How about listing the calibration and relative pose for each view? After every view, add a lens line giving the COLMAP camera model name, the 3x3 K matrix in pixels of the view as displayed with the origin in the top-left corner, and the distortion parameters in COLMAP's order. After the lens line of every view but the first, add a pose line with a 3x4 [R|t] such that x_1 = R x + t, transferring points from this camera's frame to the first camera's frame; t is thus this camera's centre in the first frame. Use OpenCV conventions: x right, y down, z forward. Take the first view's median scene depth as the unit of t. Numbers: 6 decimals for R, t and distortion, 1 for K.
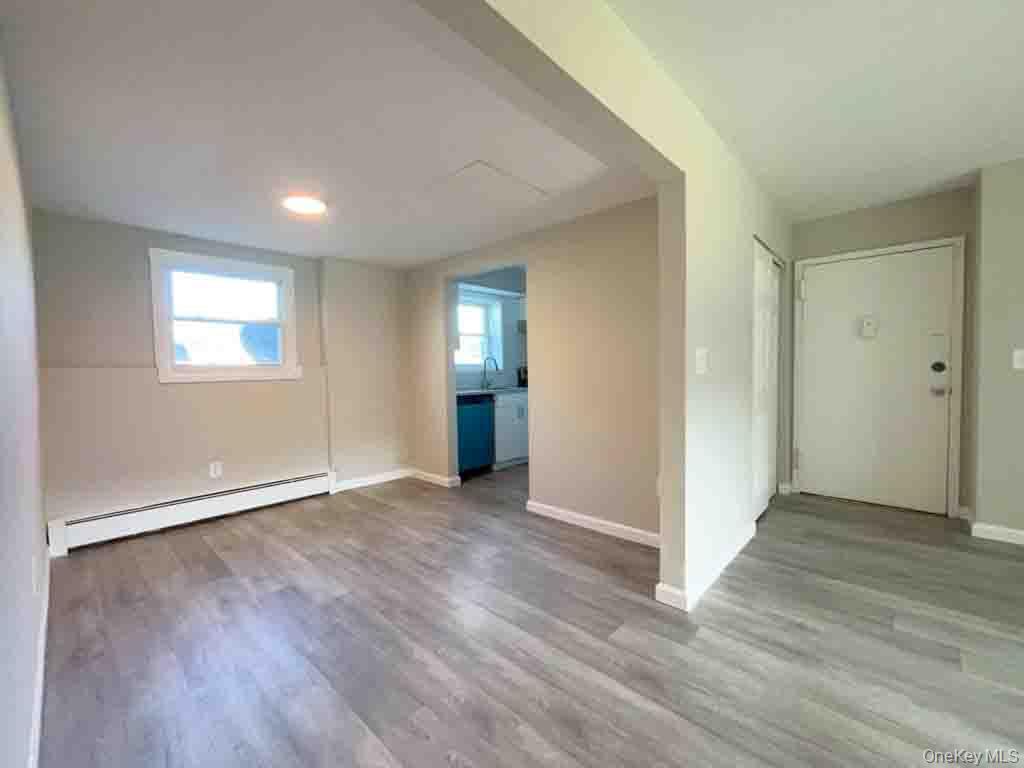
lens RADIAL K [[421.2, 0, 514.8], [0, 421.2, 381.8], [0, 0, 1]] dist [0.008387, -0.000539]
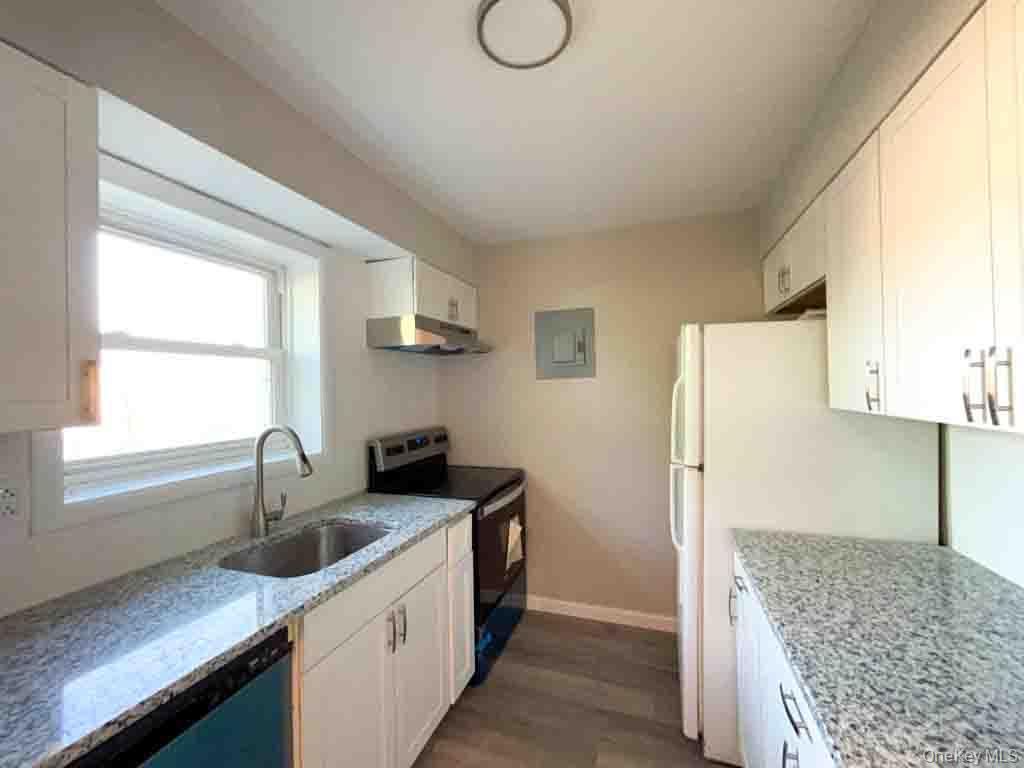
lens RADIAL K [[421.2, 0, 506.9], [0, 421.2, 384.8], [0, 0, 1]] dist [0.008387, -0.000539]
pose [[0.919187, 0.006892, 0.393760, -0.061447], [0.012892, 0.998784, -0.047576, -0.151430], [-0.393609, 0.048808, 0.917981, 1.389358]]
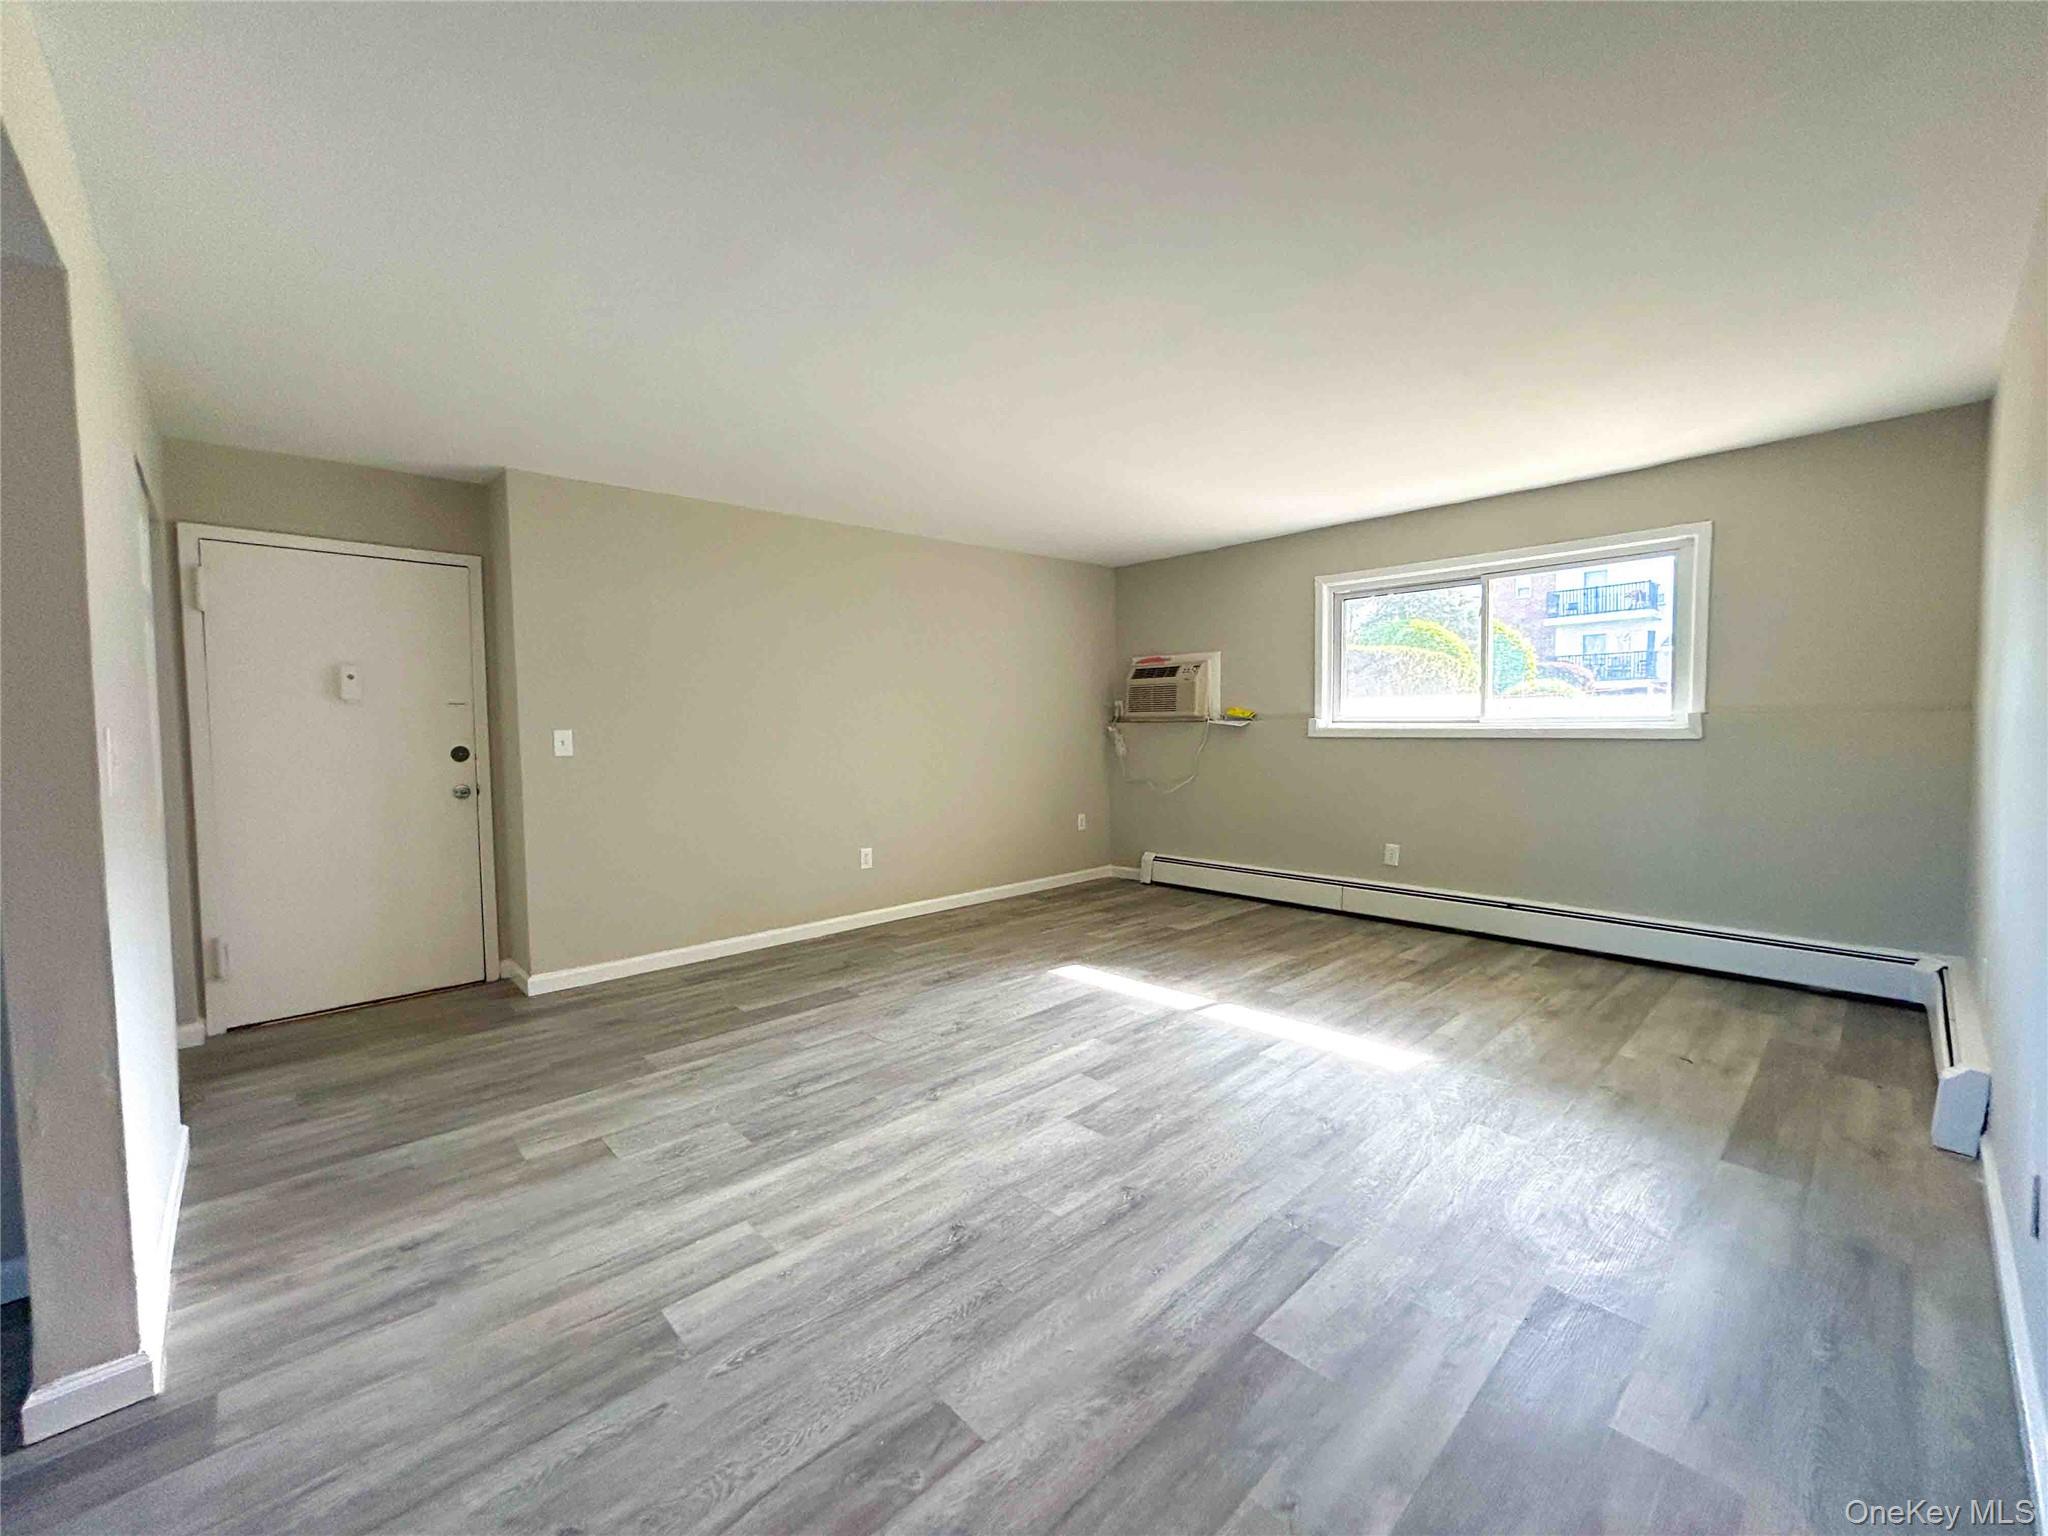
lens RADIAL K [[823.8, 0, 1017.8], [0, 823.8, 765.6], [0, 0, 1]] dist [-0.000336, -0.000069]
pose [[0.076858, -0.034597, 0.996442, -0.216575], [0.044504, 0.998521, 0.031237, -0.024060], [-0.996048, 0.041945, 0.078284, 0.090379]]
